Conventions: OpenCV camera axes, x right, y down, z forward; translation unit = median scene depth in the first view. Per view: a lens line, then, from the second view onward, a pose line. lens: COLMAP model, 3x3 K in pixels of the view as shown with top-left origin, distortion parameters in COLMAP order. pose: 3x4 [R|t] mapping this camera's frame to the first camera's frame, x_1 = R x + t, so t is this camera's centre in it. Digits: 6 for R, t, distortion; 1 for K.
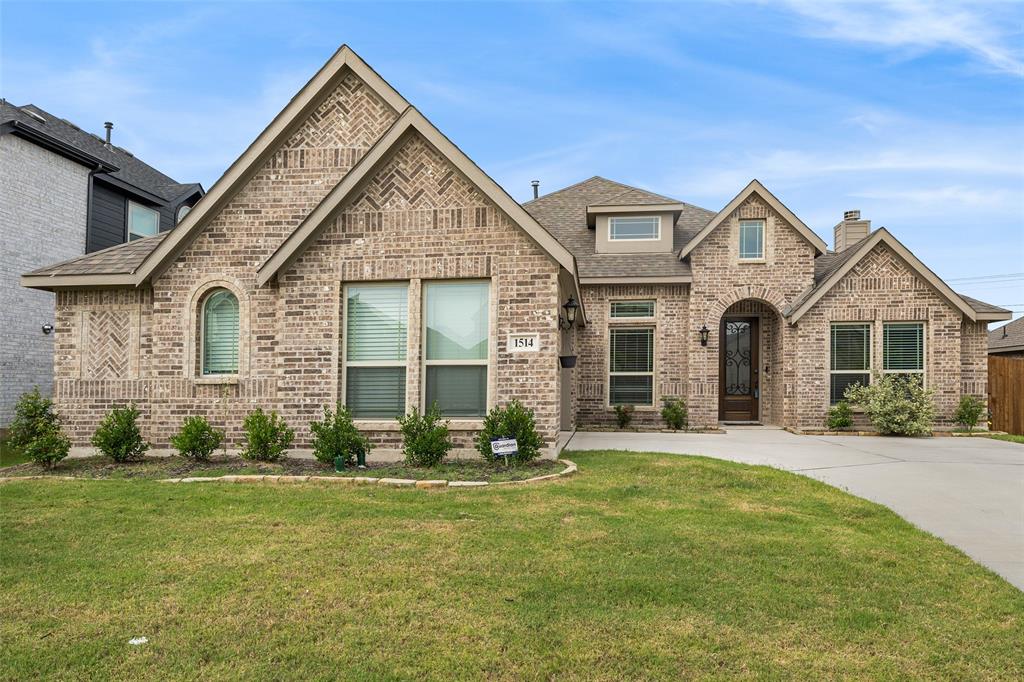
lens RADIAL K [[721.4, 0, 493.7], [0, 721.4, 366.4], [0, 0, 1]] dist [0.002311, -0.006710]
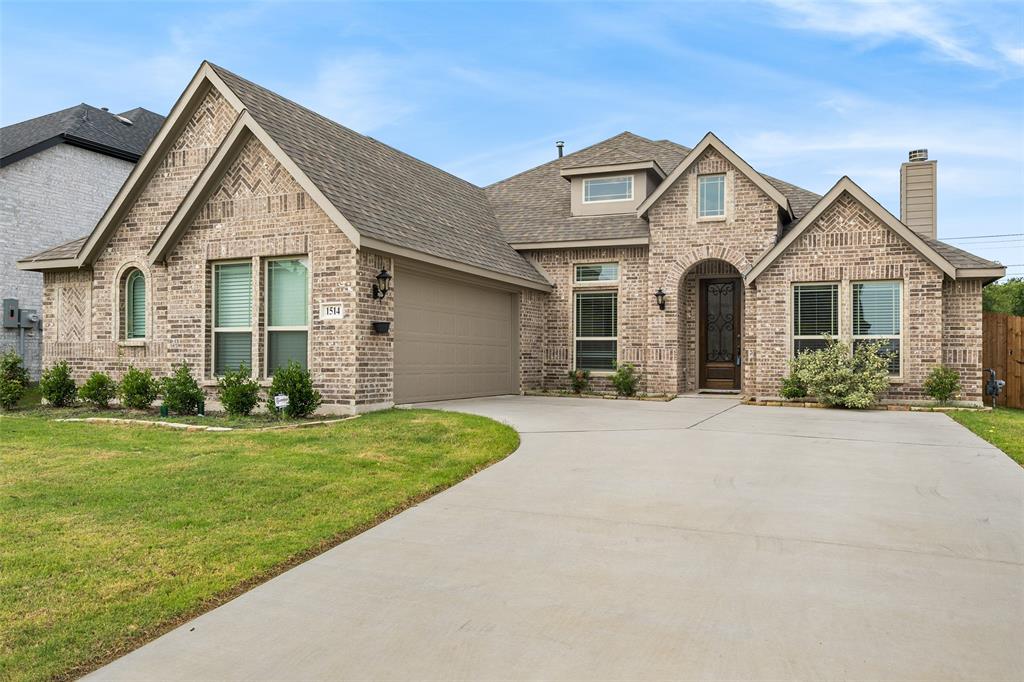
lens RADIAL K [[784.8, 0, 511.7], [0, 784.8, 340.1], [0, 0, 1]] dist [-0.003546, 0.000118]
pose [[0.954056, 0.003870, -0.299603, 0.601011], [0.000260, 0.999906, 0.013741, -0.003643], [0.299628, -0.013188, 0.953965, -0.077051]]
